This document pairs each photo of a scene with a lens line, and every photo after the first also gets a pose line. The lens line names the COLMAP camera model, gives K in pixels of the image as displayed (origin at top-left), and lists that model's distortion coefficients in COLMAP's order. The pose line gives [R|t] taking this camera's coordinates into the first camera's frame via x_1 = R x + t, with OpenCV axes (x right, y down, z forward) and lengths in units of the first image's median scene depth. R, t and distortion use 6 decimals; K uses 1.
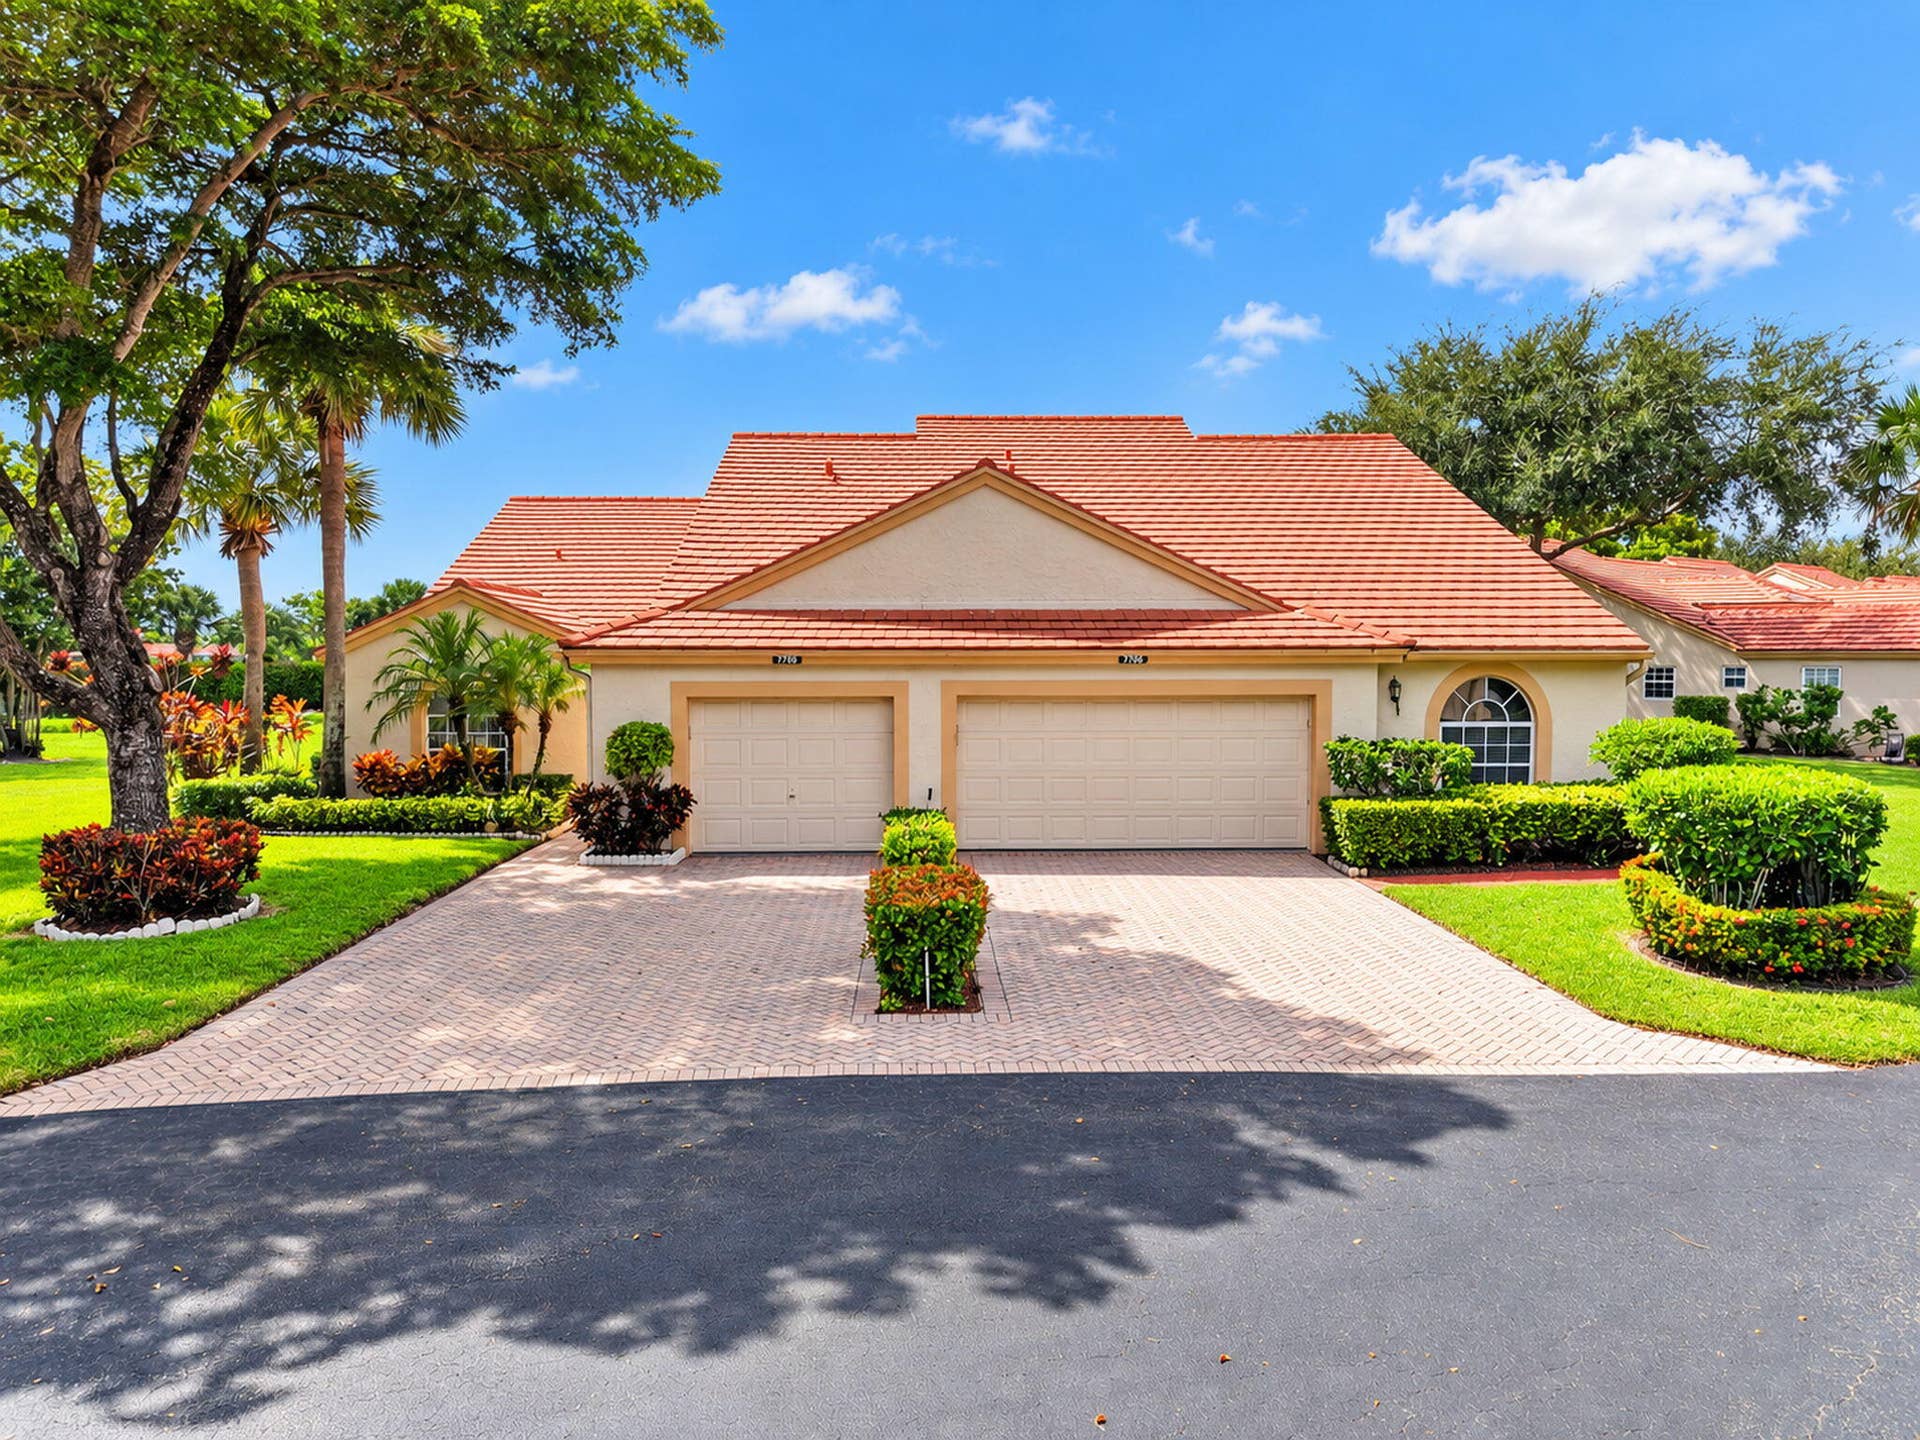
lens RADIAL K [[1289.7, 0, 960.0], [0, 1289.7, 720.0], [0, 0, 1]] dist [-0.004794, -0.005210]
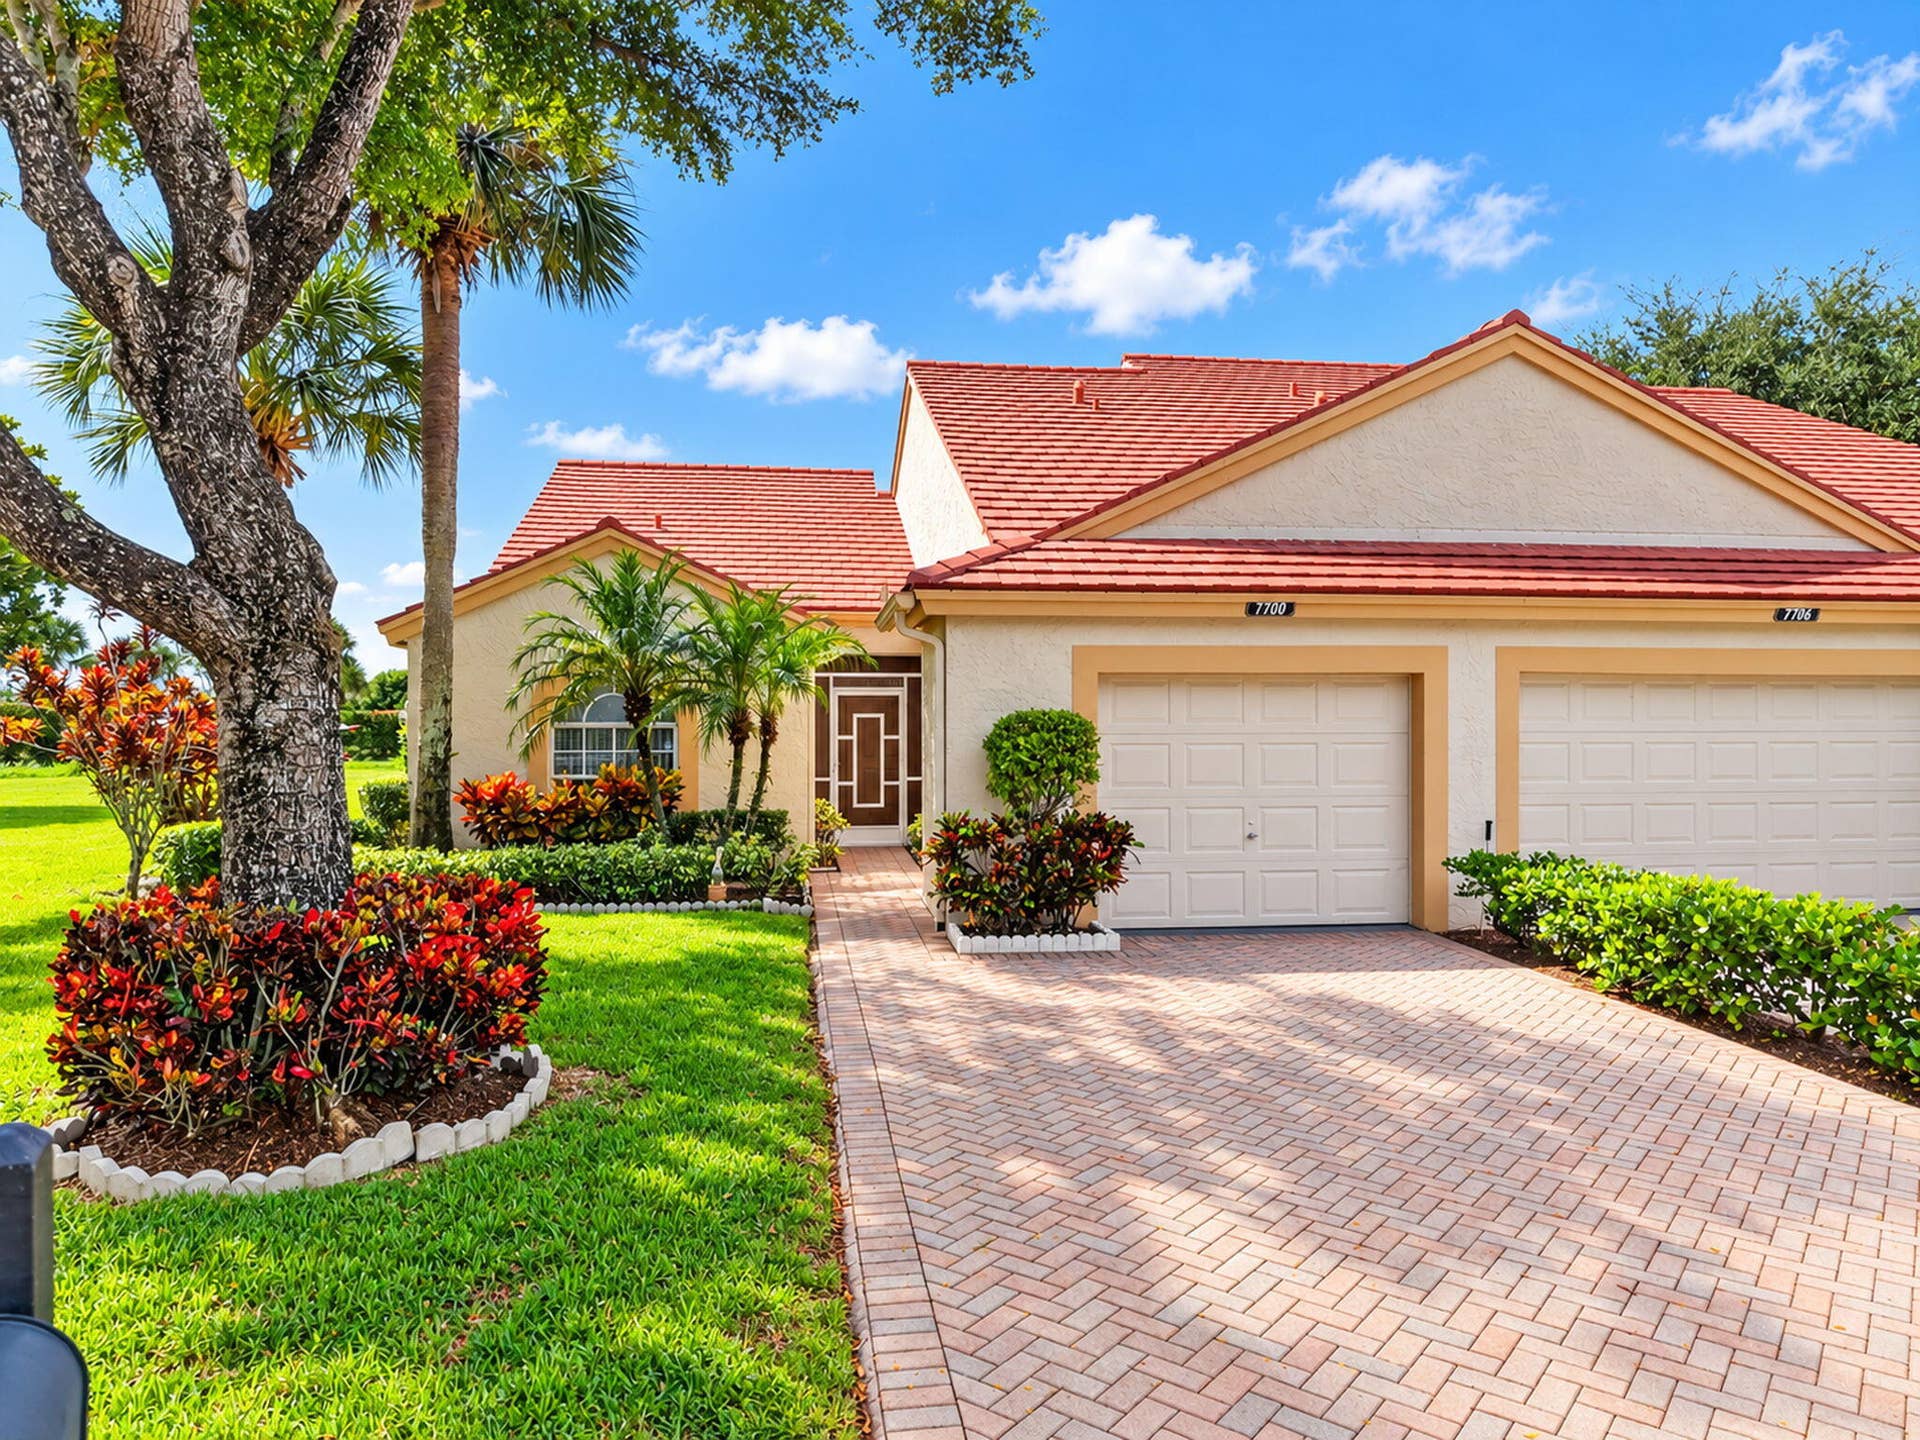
lens RADIAL K [[1298.0, 0, 954.0], [0, 1298.0, 703.8], [0, 0, 1]] dist [0.005290, -0.003789]
pose [[0.995851, 0.002569, 0.090961, -0.330393], [0.003247, 0.997962, -0.063731, 0.035726], [-0.090939, 0.063762, 0.993813, 0.396971]]
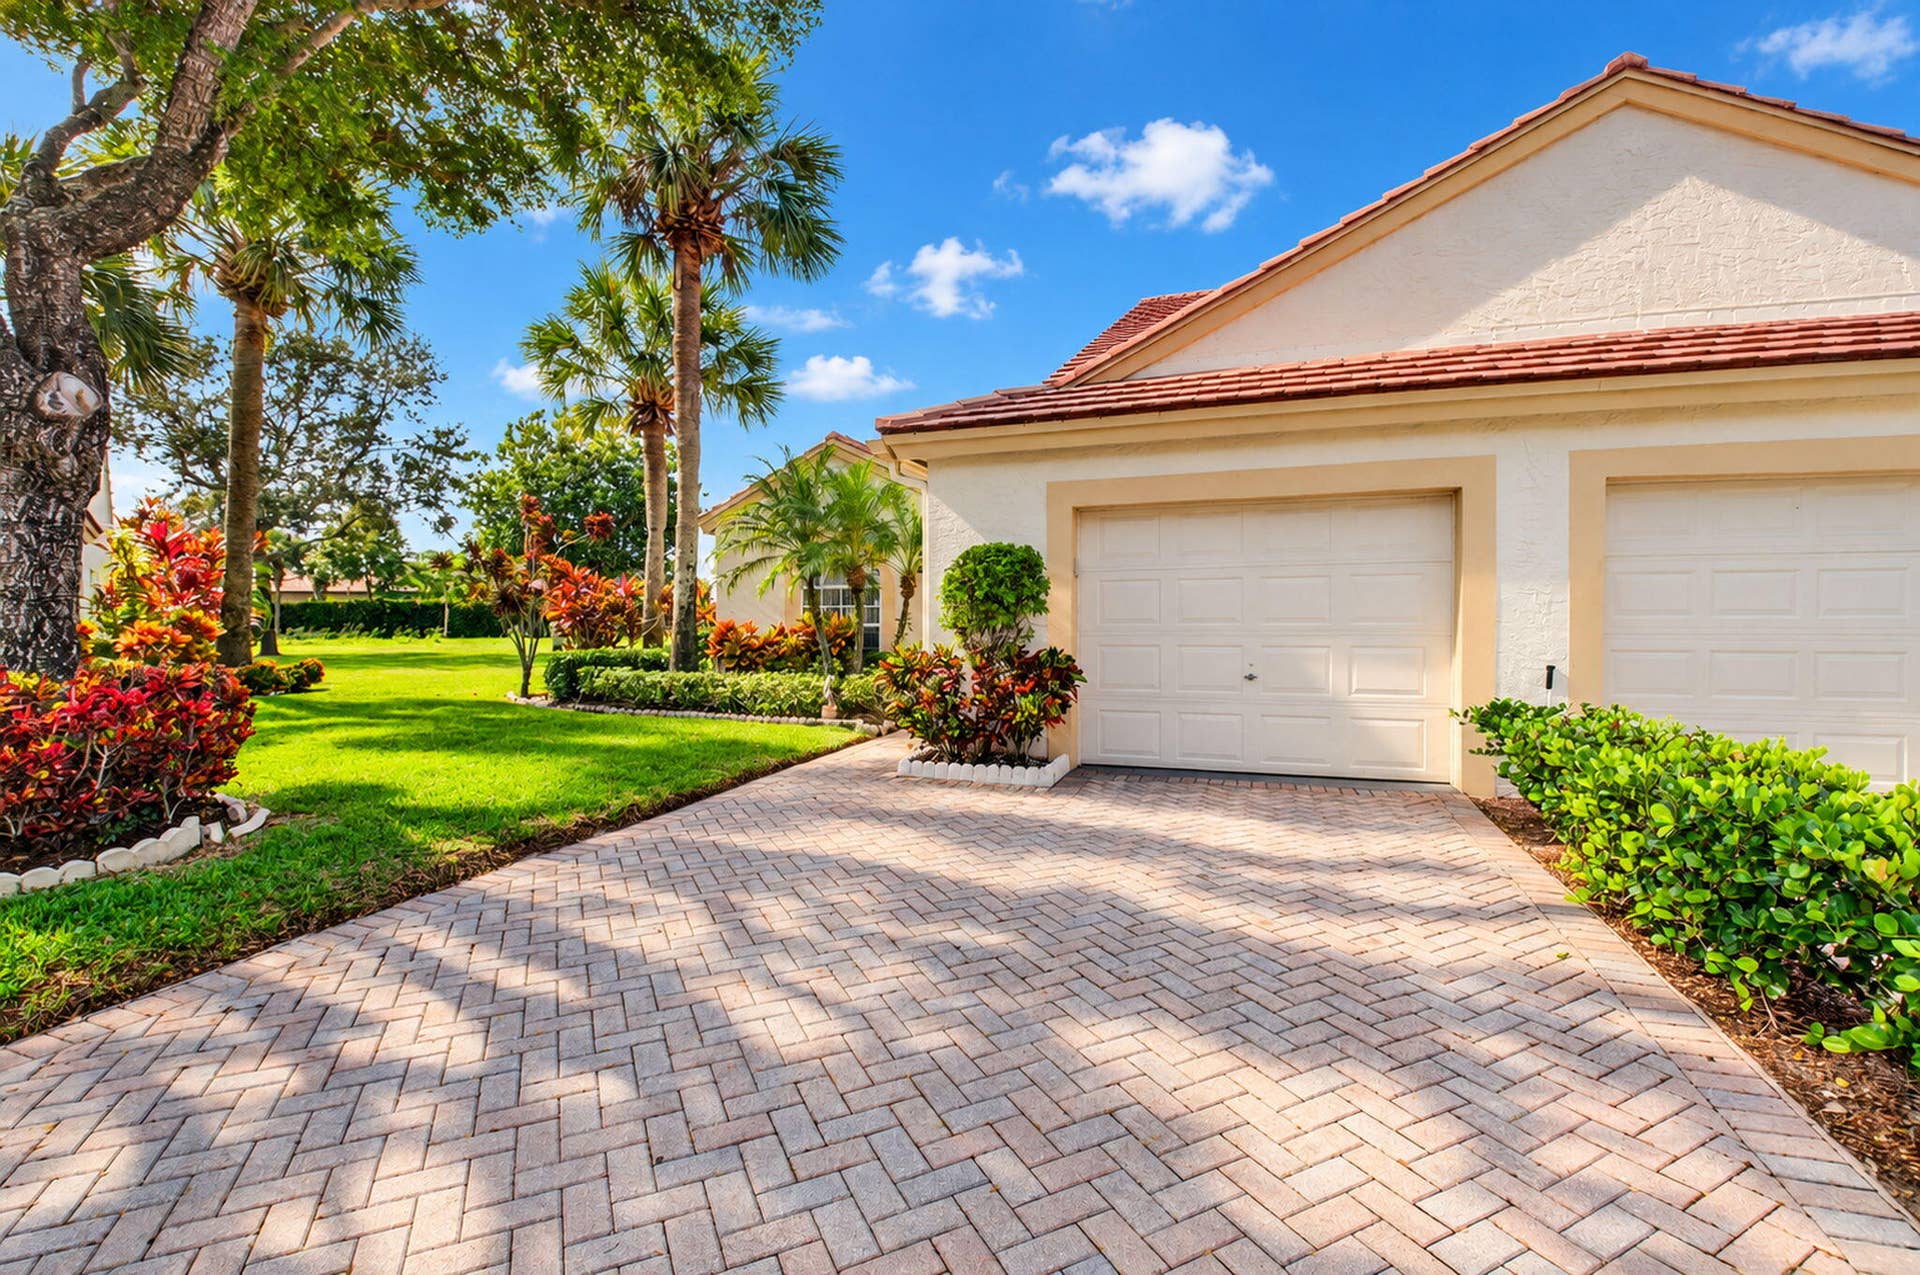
lens RADIAL K [[863.5, 0, 956.4], [0, 863.5, 630.5], [0, 0, 1]] dist [-0.018320, 0.000299]
pose [[0.923531, 0.003483, -0.383507, -0.106566], [-0.015855, 0.999451, -0.029103, 0.052451], [0.383195, 0.032958, 0.923079, 0.601658]]
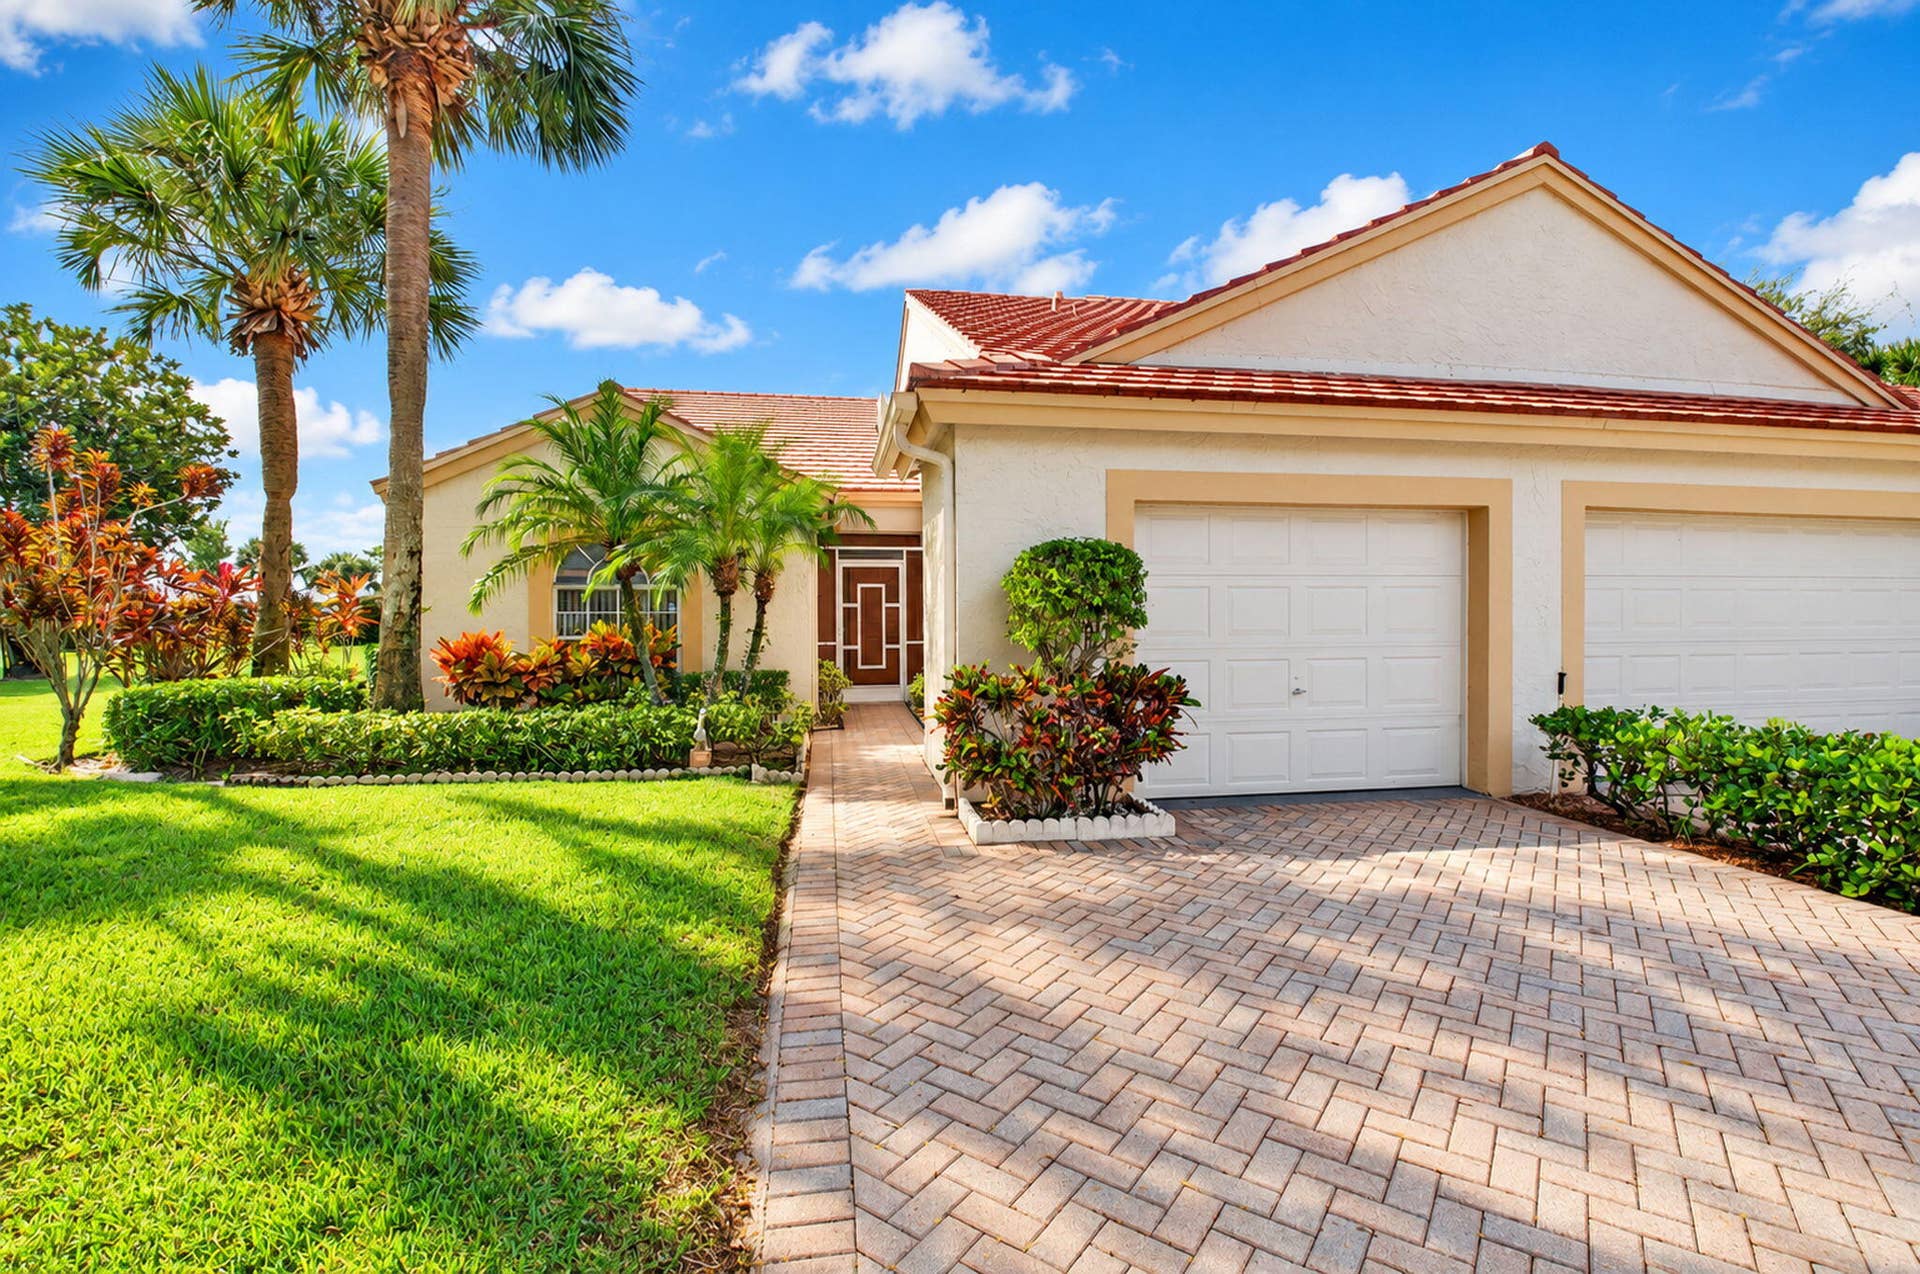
lens RADIAL K [[863.5, 0, 956.4], [0, 863.5, 630.0], [0, 0, 1]] dist [-0.018320, 0.000299]
pose [[0.993462, -0.004282, 0.114080, -0.317182], [0.008503, 0.999296, -0.036541, 0.045540], [-0.113843, 0.037272, 0.992799, 0.660554]]
